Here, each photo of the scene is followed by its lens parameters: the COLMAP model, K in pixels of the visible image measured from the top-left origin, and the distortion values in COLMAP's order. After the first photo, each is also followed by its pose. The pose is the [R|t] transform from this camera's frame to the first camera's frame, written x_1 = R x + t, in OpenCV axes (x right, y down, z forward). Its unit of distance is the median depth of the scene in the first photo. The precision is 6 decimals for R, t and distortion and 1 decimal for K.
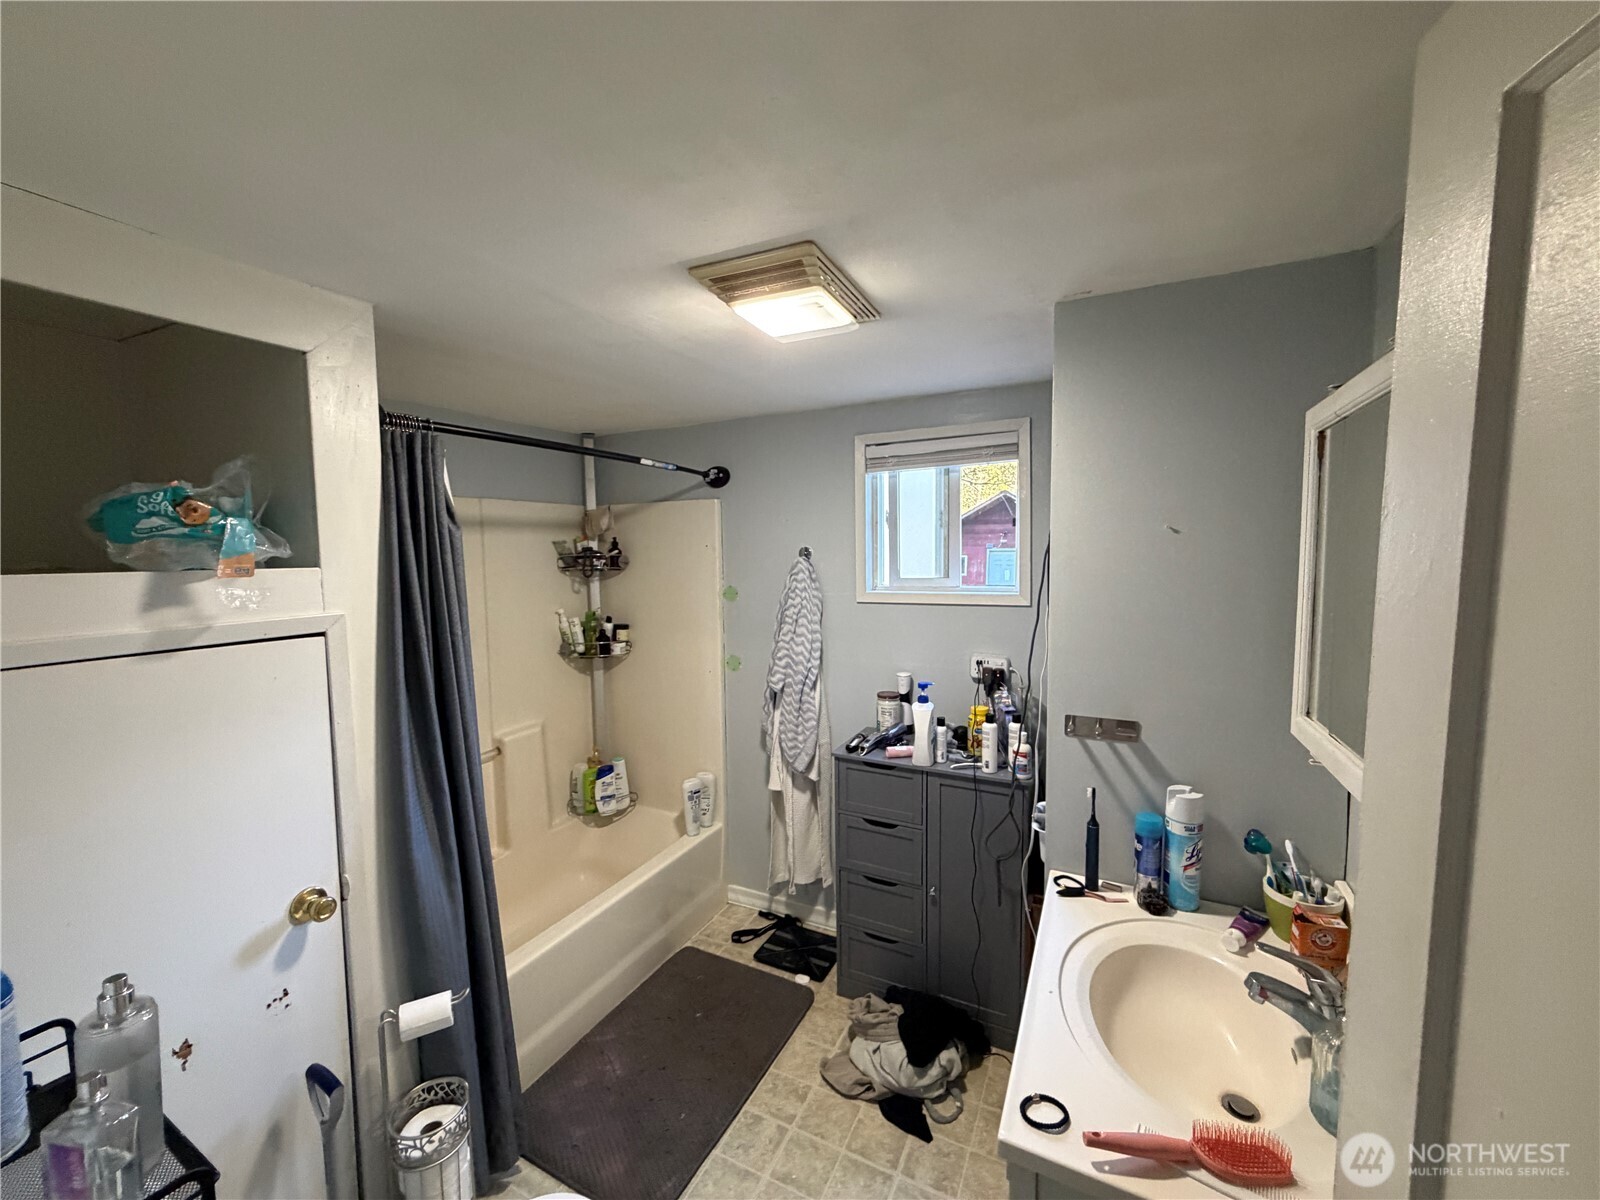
lens RADIAL K [[638.2, 0, 795.6], [0, 638.2, 599.6], [0, 0, 1]] dist [-0.000014, 0.000200]
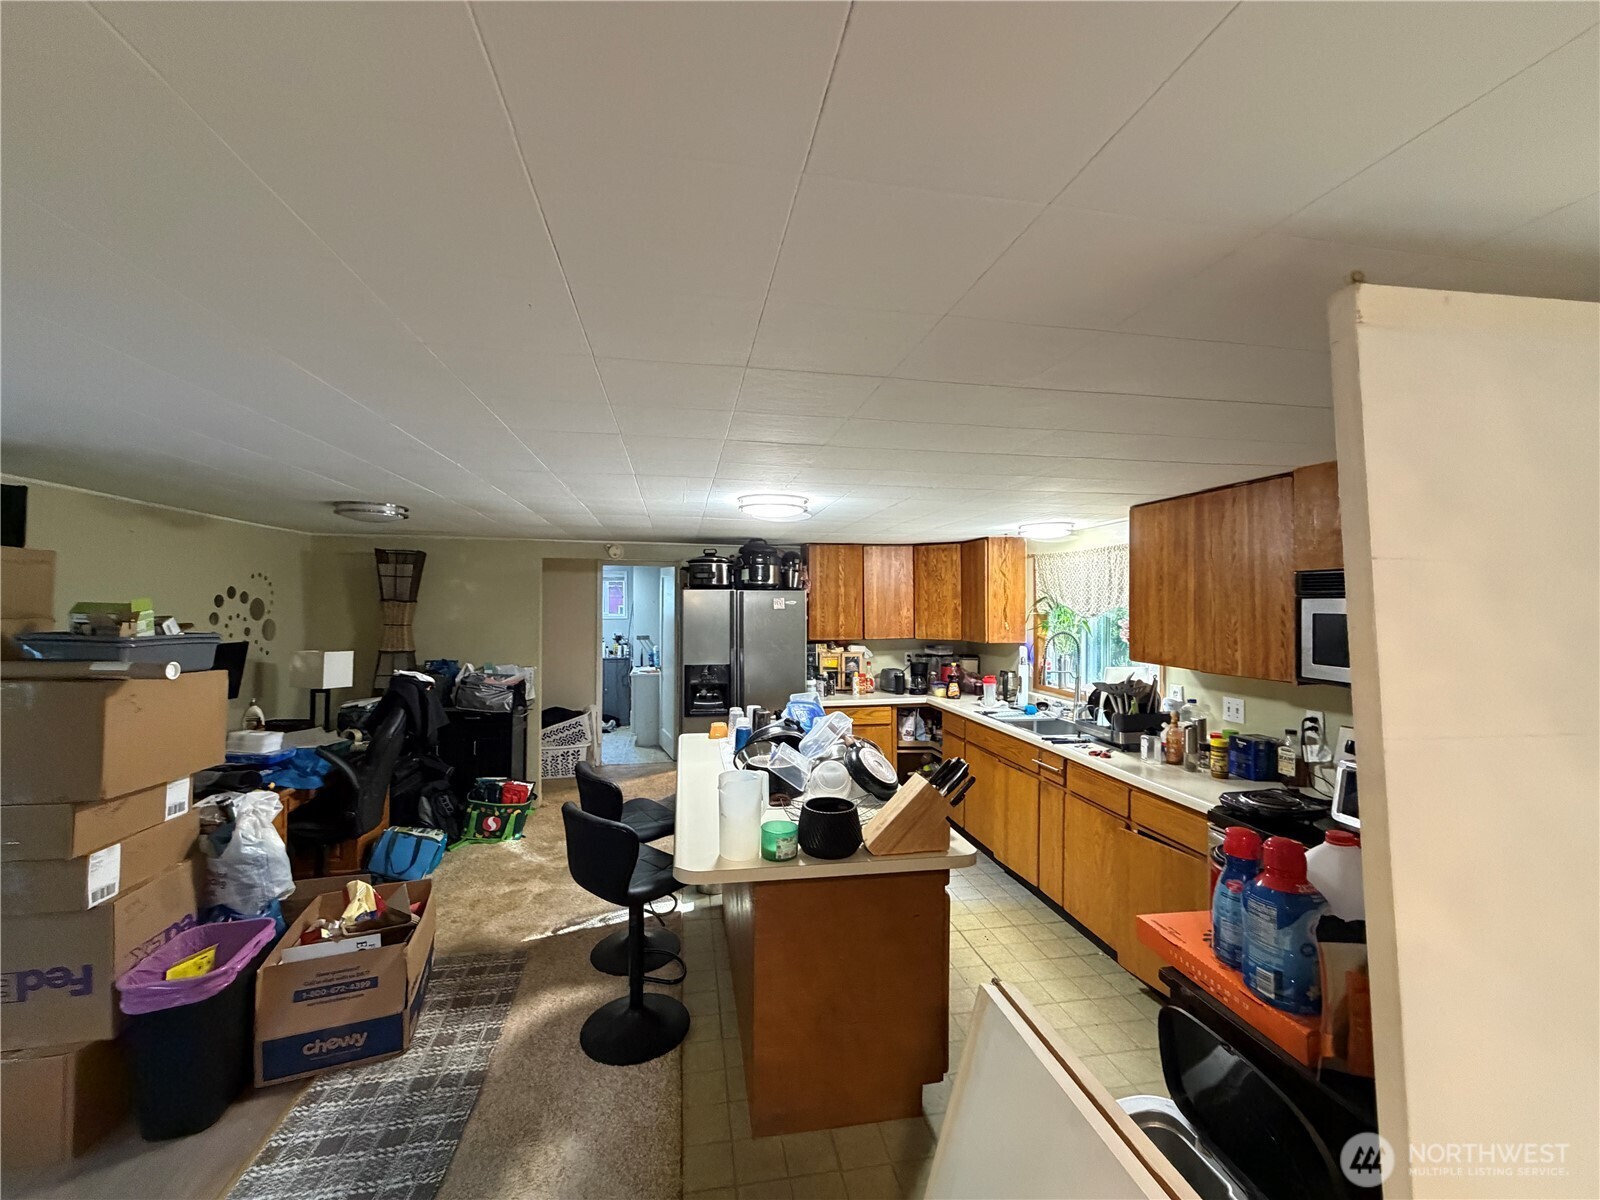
lens RADIAL K [[638.2, 0, 795.6], [0, 638.2, 599.6], [0, 0, 1]] dist [-0.000014, 0.000200]
pose [[0.794770, 0.021952, 0.606514, -1.634613], [0.028843, 0.996850, -0.073875, 0.287337], [-0.606226, 0.076208, 0.791633, -3.755349]]
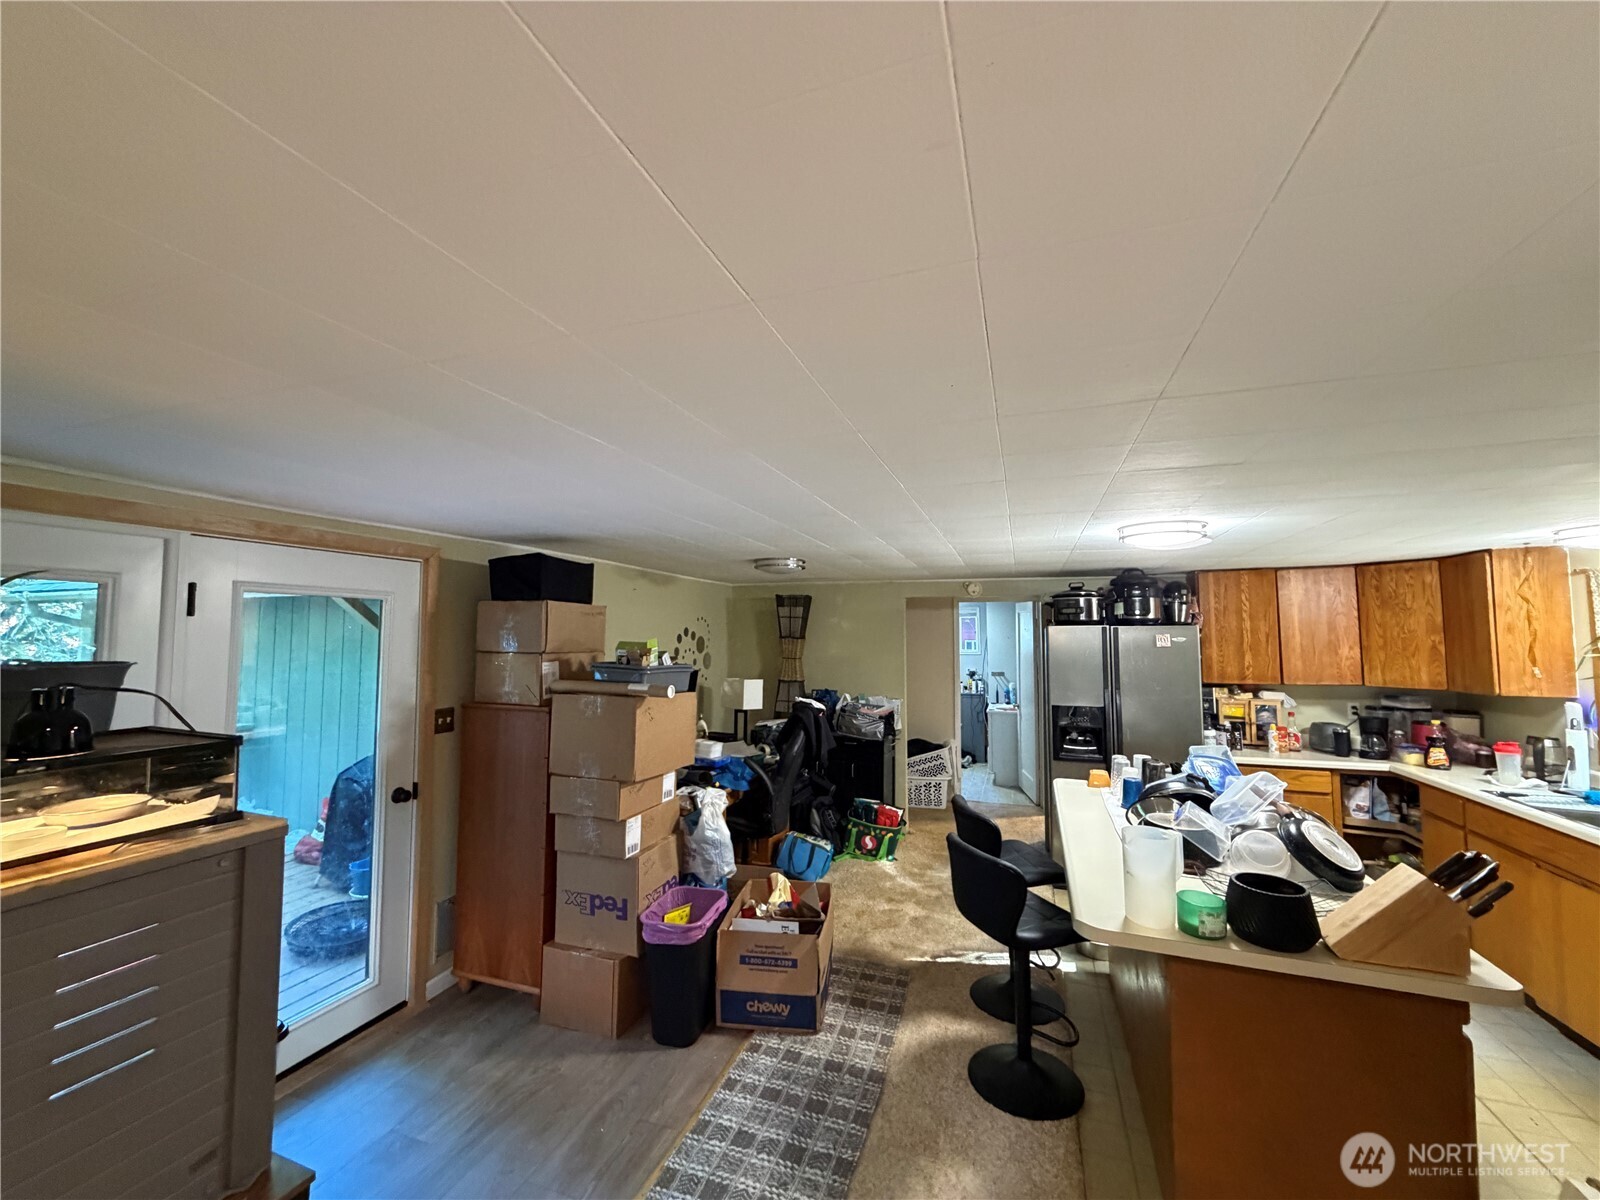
lens RADIAL K [[638.2, 0, 795.6], [0, 638.2, 599.6], [0, 0, 1]] dist [-0.000014, 0.000200]
pose [[0.991835, 0.024608, 0.125132, -1.727465], [-0.007792, 0.991067, -0.133135, 0.279410], [-0.127291, 0.131073, 0.983167, -3.772954]]
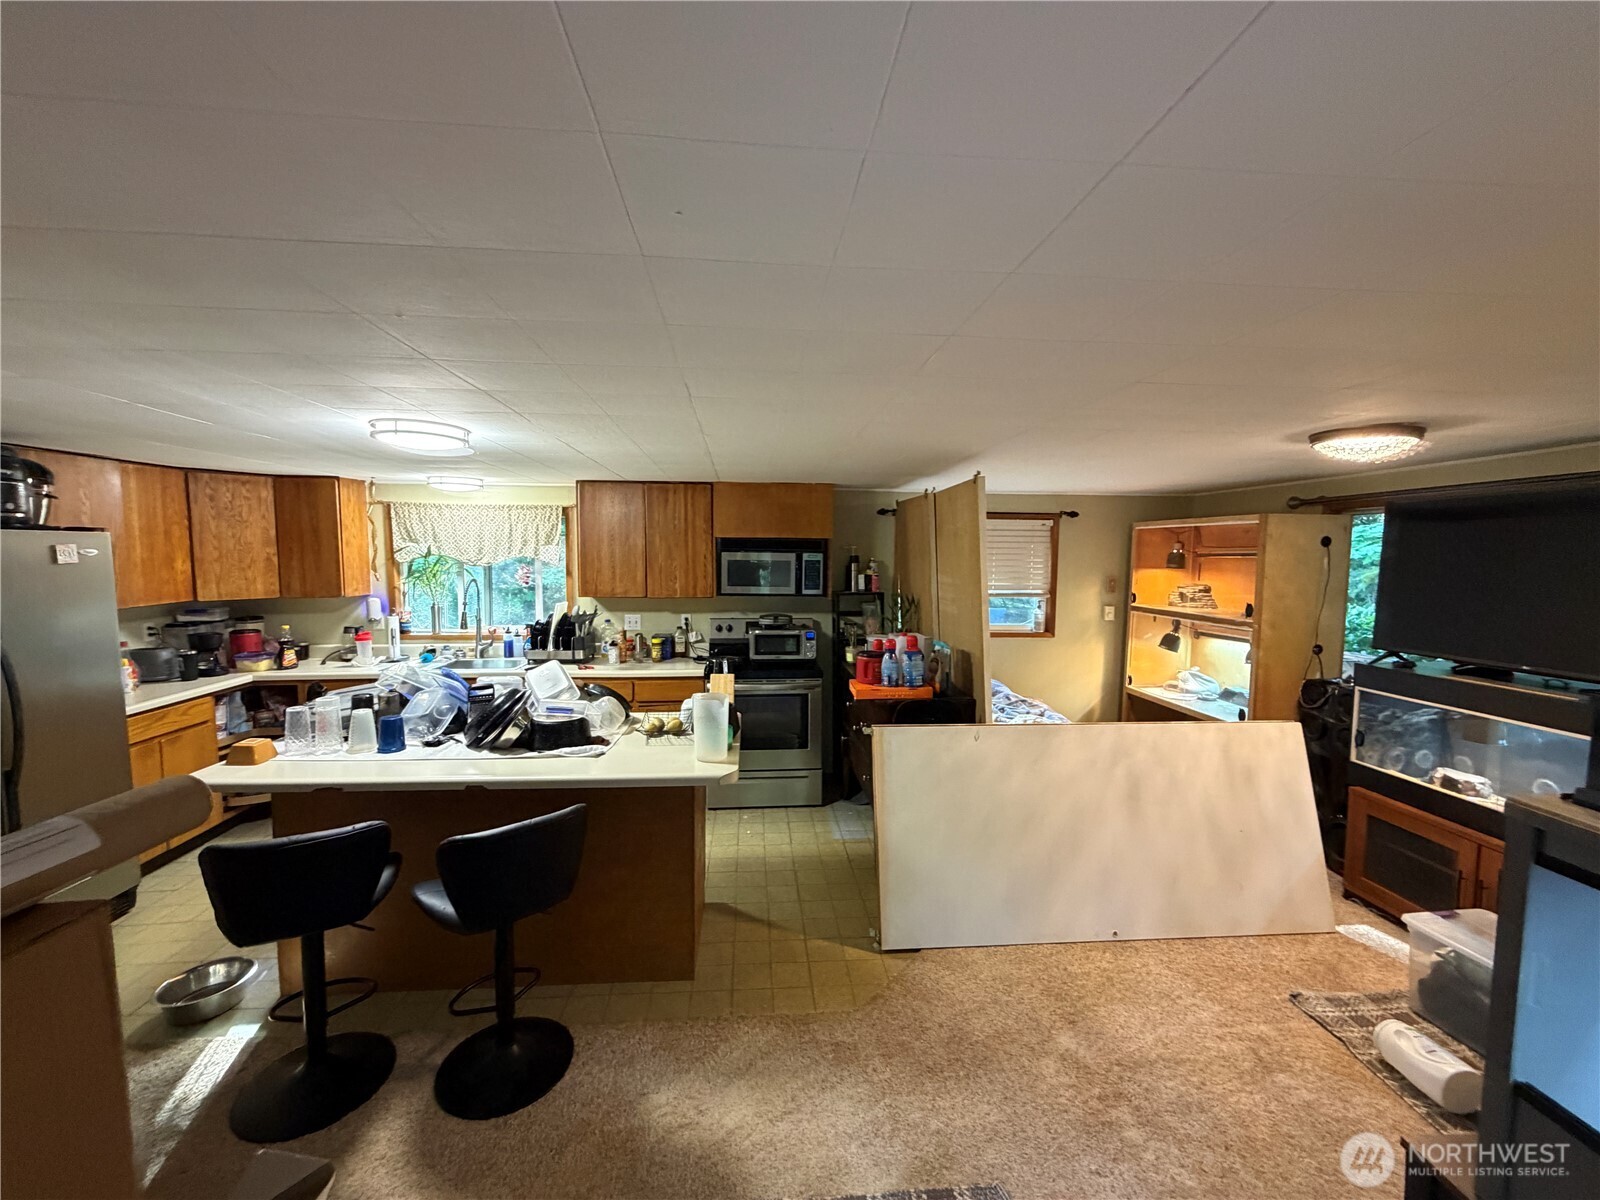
lens RADIAL K [[638.2, 0, 795.6], [0, 638.2, 599.6], [0, 0, 1]] dist [-0.000014, 0.000200]
pose [[-0.522466, -0.049960, 0.851195, -2.323276], [0.064785, 0.993070, 0.098053, 0.170206], [-0.850195, 0.106374, -0.515609, -2.205940]]
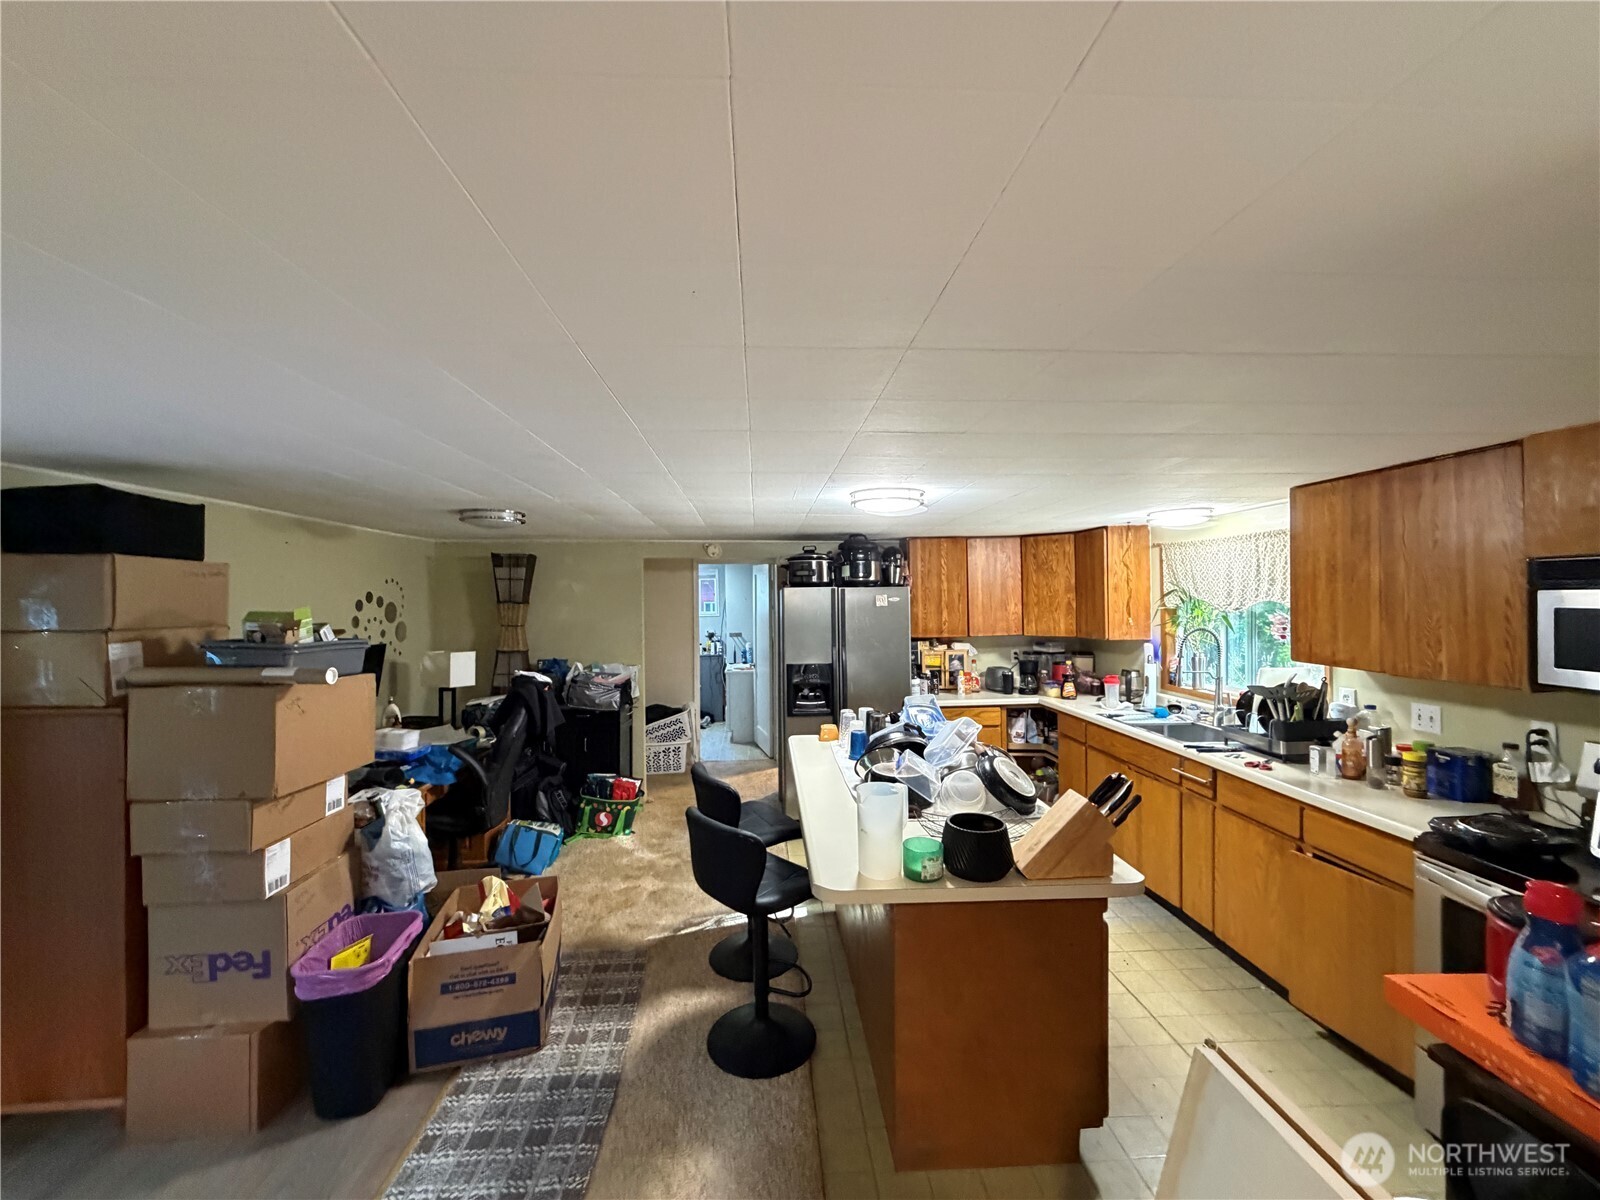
lens RADIAL K [[638.2, 0, 795.6], [0, 638.2, 599.6], [0, 0, 1]] dist [-0.000014, 0.000200]
pose [[0.863366, 0.005479, 0.504549, -1.679703], [0.033828, 0.997063, -0.068712, 0.265564], [-0.503443, 0.076391, 0.860645, -3.644582]]
